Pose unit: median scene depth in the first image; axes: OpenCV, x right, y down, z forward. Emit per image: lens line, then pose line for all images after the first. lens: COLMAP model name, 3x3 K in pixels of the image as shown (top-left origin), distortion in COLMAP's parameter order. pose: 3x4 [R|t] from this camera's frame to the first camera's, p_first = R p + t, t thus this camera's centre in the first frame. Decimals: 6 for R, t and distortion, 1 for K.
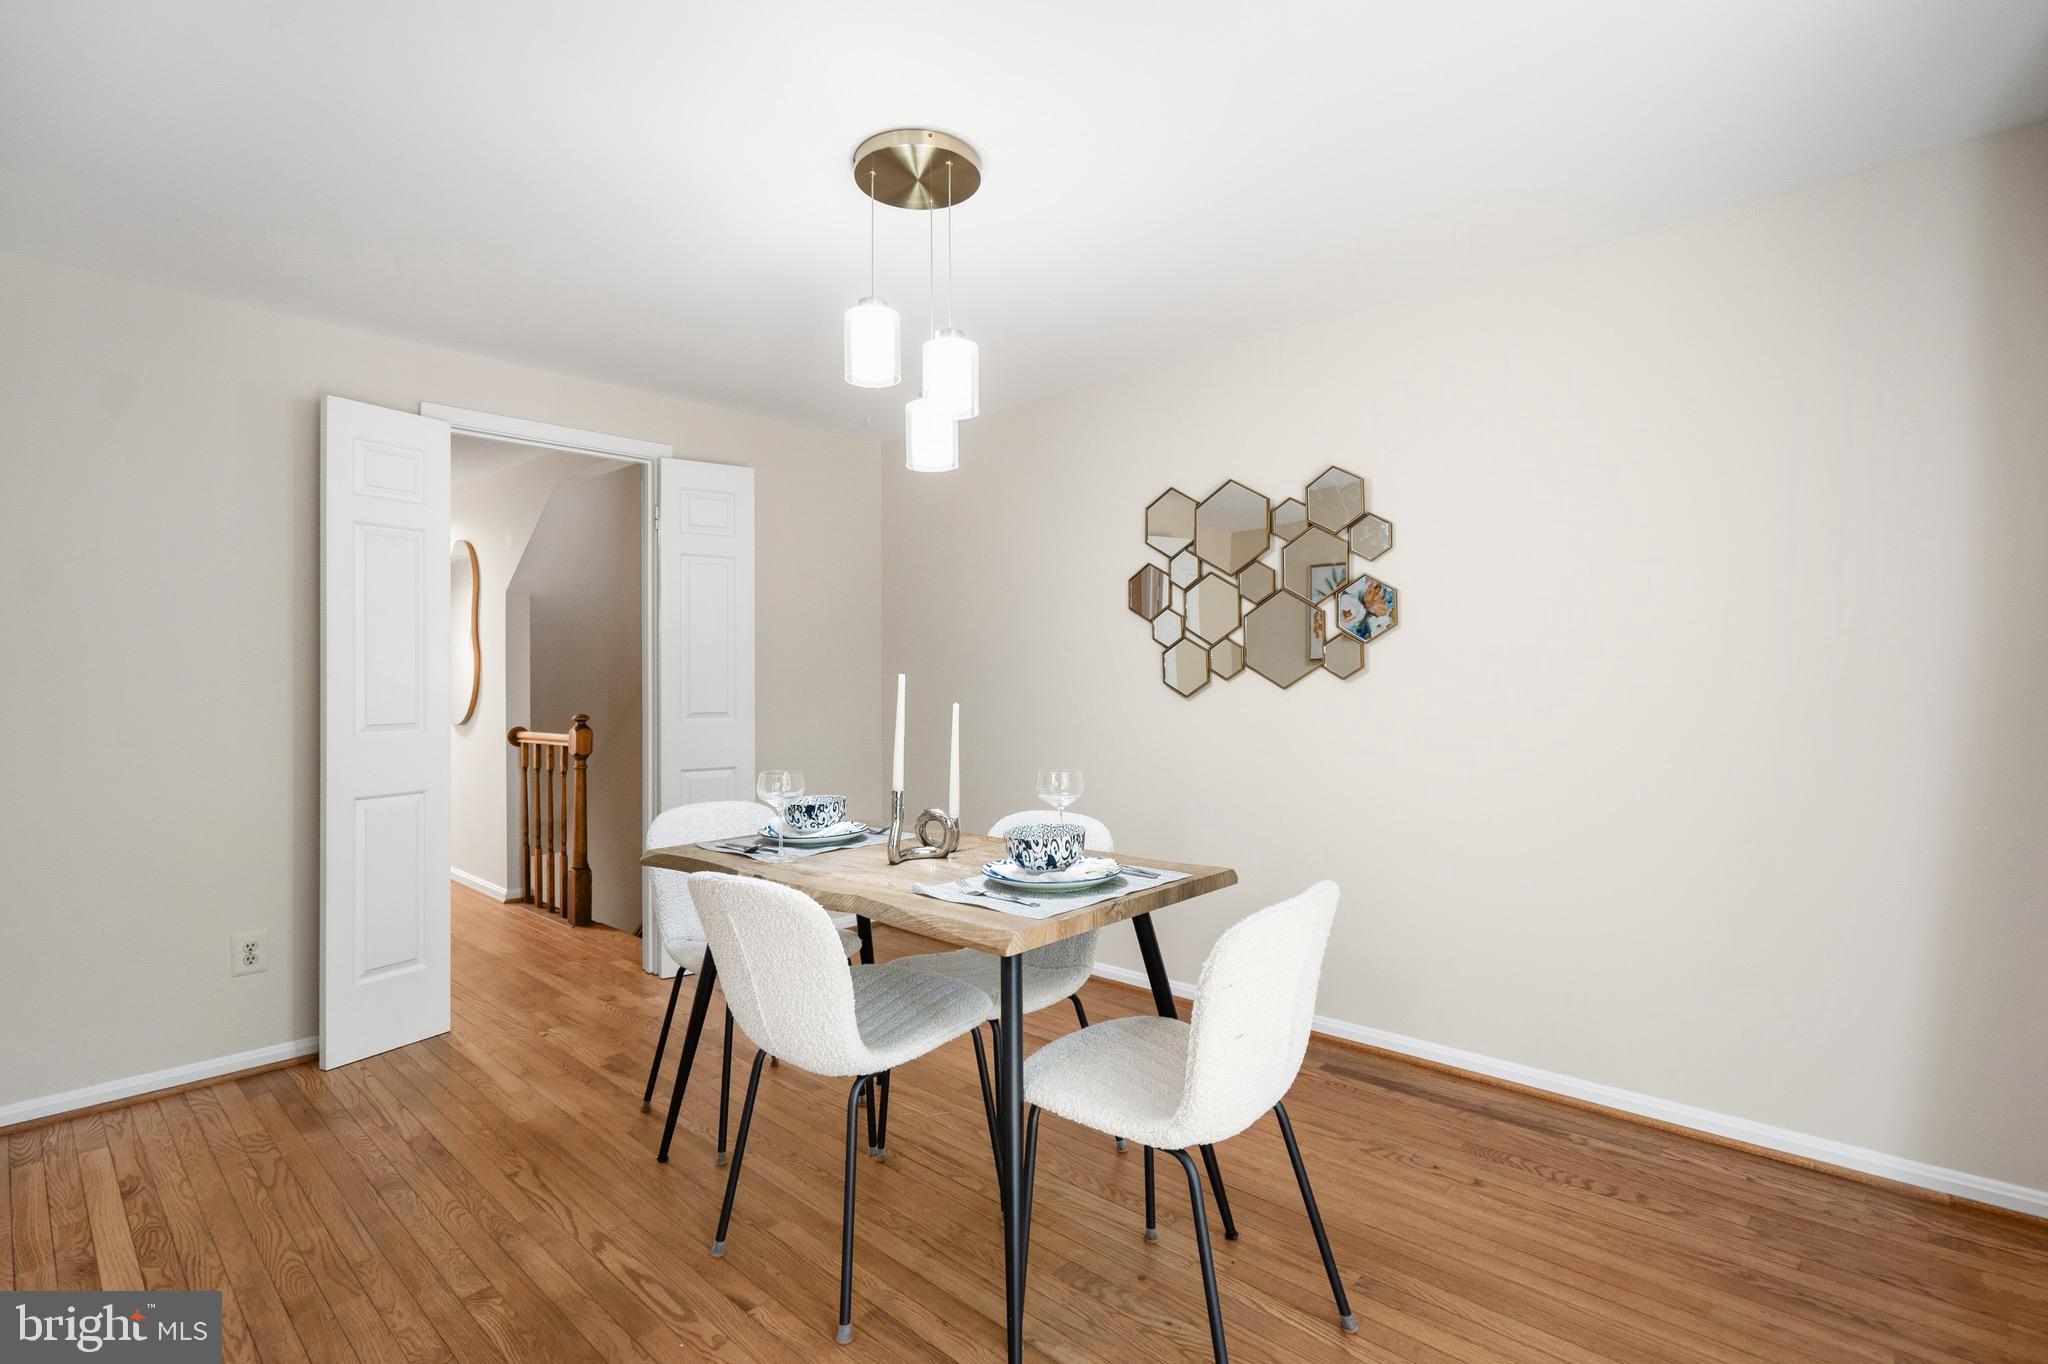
lens RADIAL K [[963.0, 0, 1018.1], [0, 963.0, 709.4], [0, 0, 1]] dist [0.001052, 0.000561]
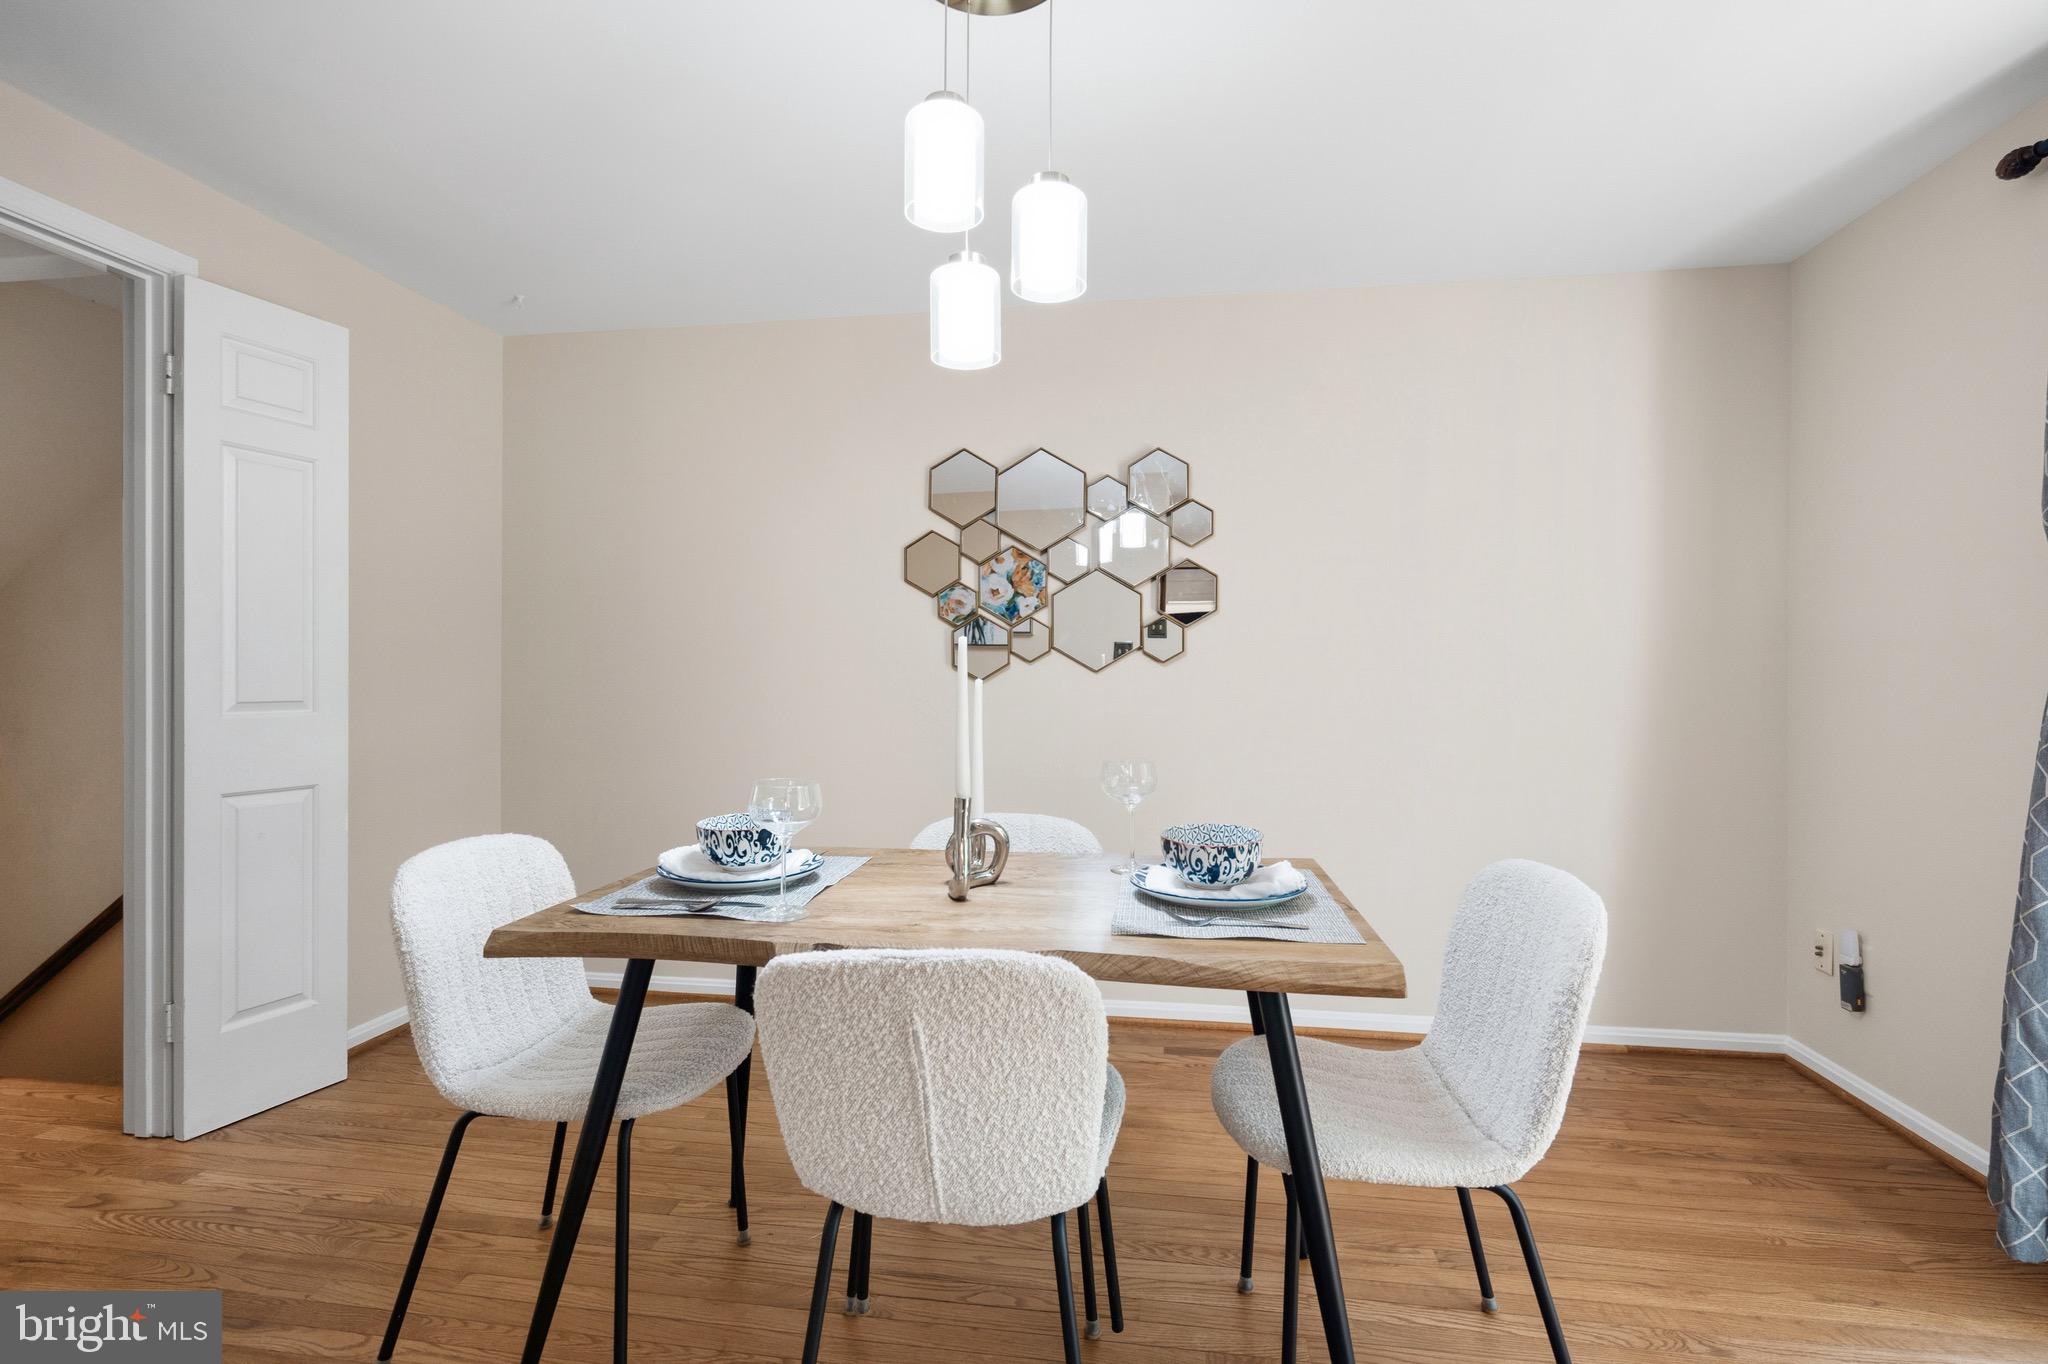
lens RADIAL K [[946.0, 0, 1023.5], [0, 946.0, 708.1], [0, 0, 1]] dist [-0.000953, 0.000581]
pose [[0.823373, -0.008913, 0.567431, -0.331165], [0.006452, 0.999959, 0.006346, 0.008422], [-0.567464, -0.001564, 0.823396, 0.261070]]
